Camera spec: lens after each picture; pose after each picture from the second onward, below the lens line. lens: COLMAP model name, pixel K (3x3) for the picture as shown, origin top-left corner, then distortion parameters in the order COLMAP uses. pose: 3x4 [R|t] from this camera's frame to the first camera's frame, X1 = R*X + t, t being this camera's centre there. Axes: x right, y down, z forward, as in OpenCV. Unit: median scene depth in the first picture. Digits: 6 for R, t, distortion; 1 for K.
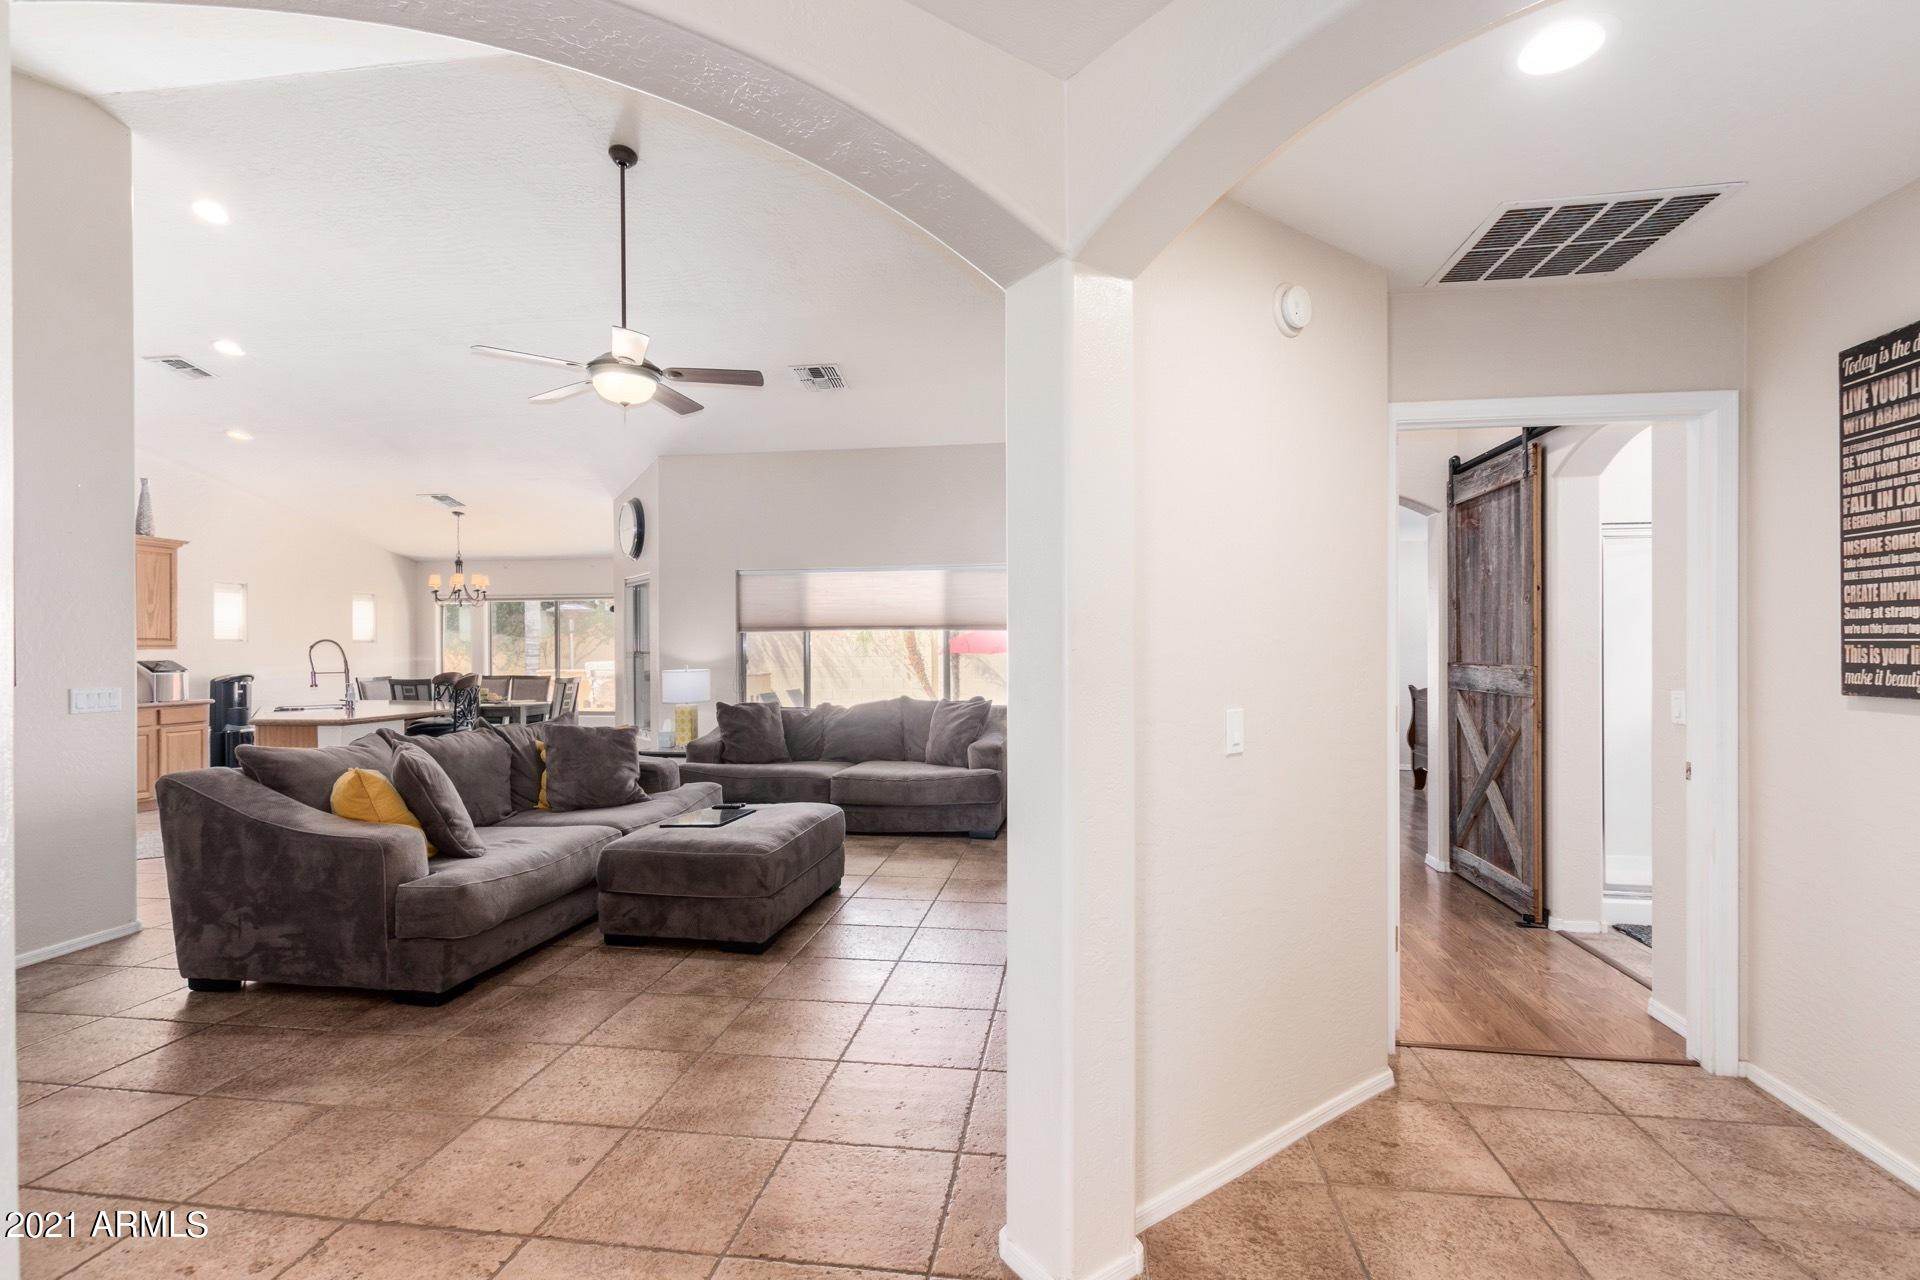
lens RADIAL K [[873.9, 0, 955.5], [0, 873.9, 650.7], [0, 0, 1]] dist [-0.001192, -0.000522]
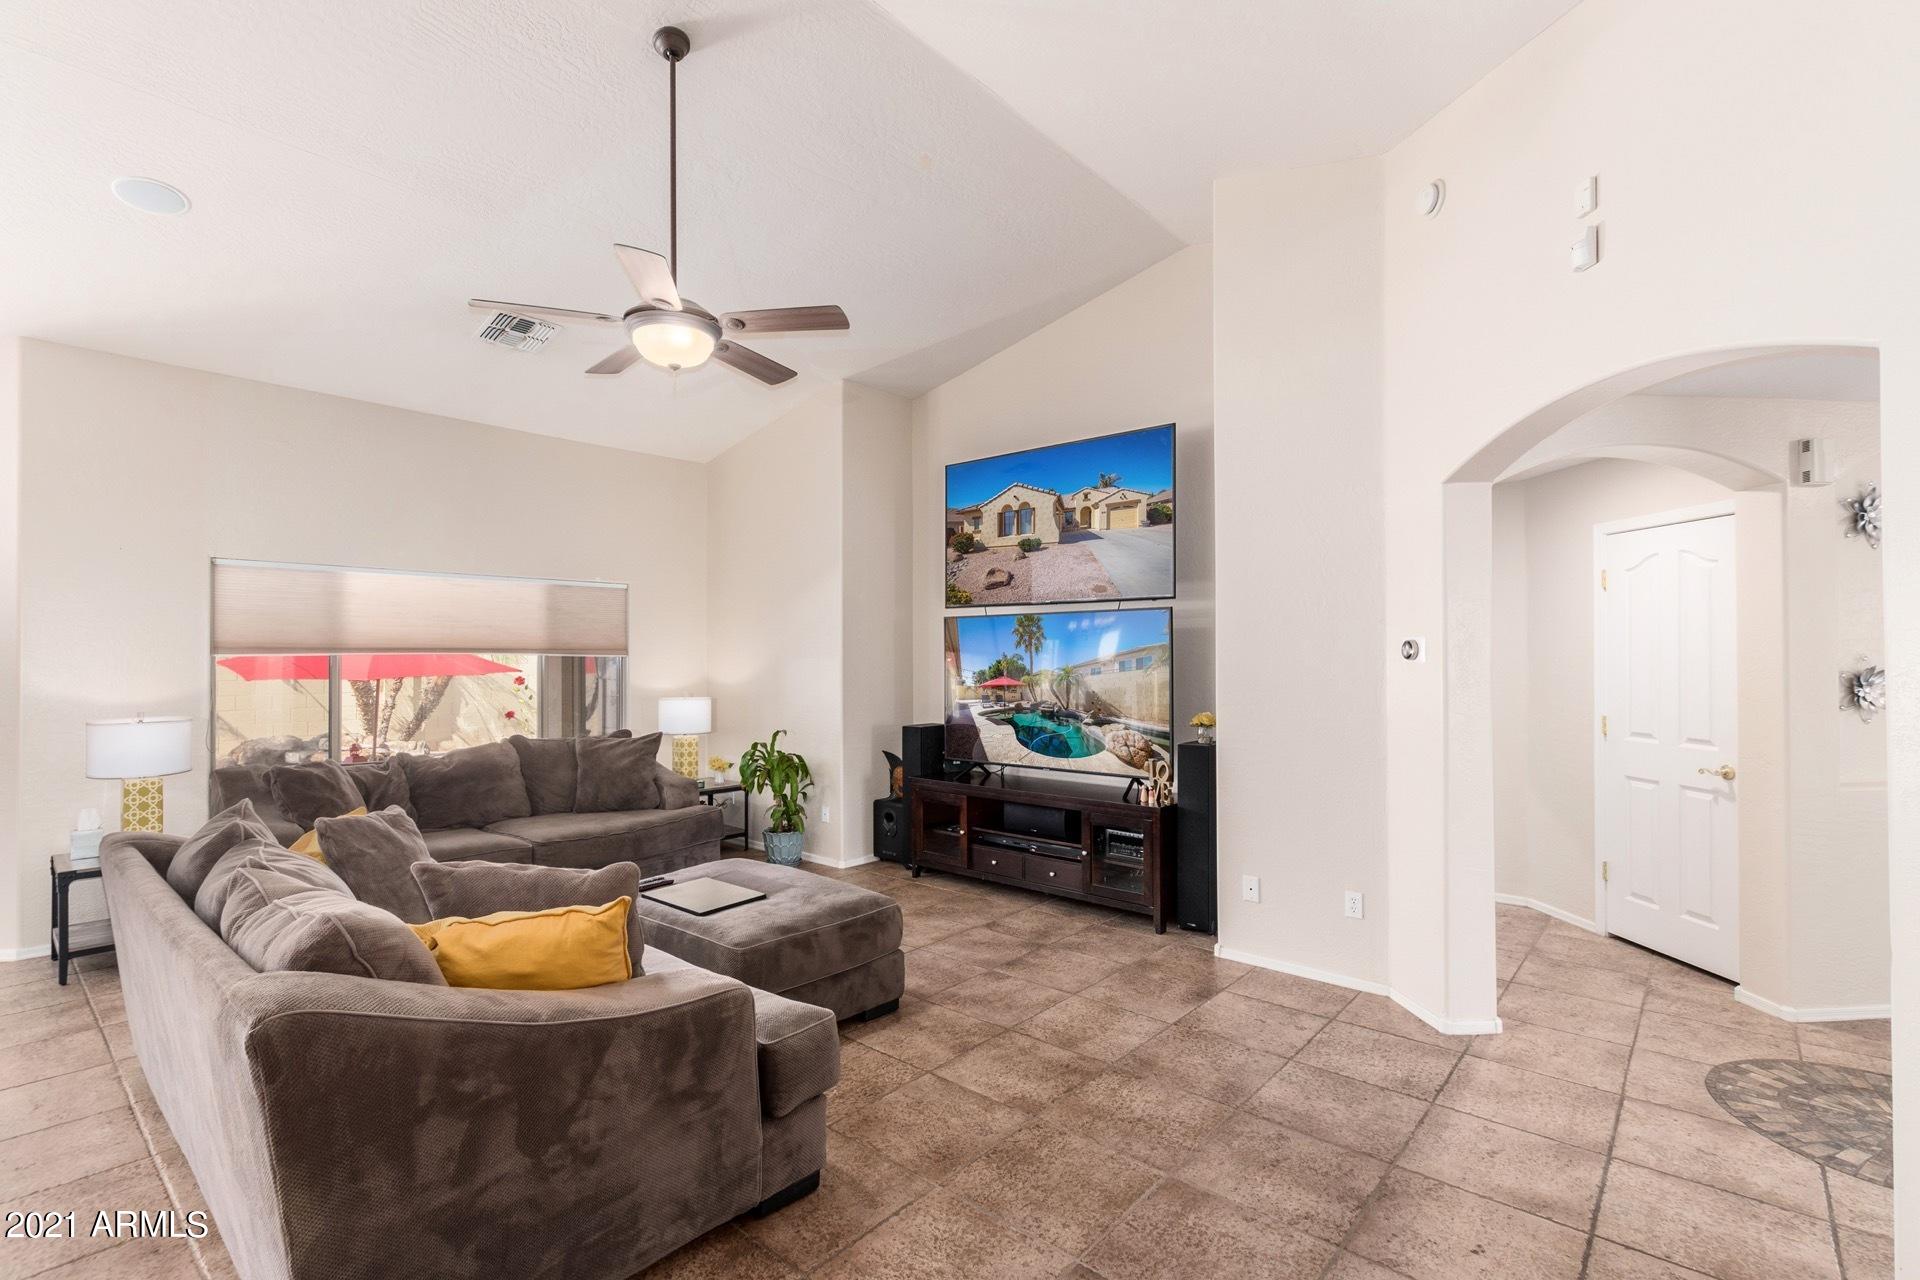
lens RADIAL K [[873.9, 0, 955.5], [0, 873.9, 650.7], [0, 0, 1]] dist [-0.001192, -0.000522]
pose [[0.566136, -0.002812, 0.824307, -0.953358], [0.011264, 0.999927, -0.004325, -0.033073], [-0.824235, 0.011734, 0.566127, 0.409357]]
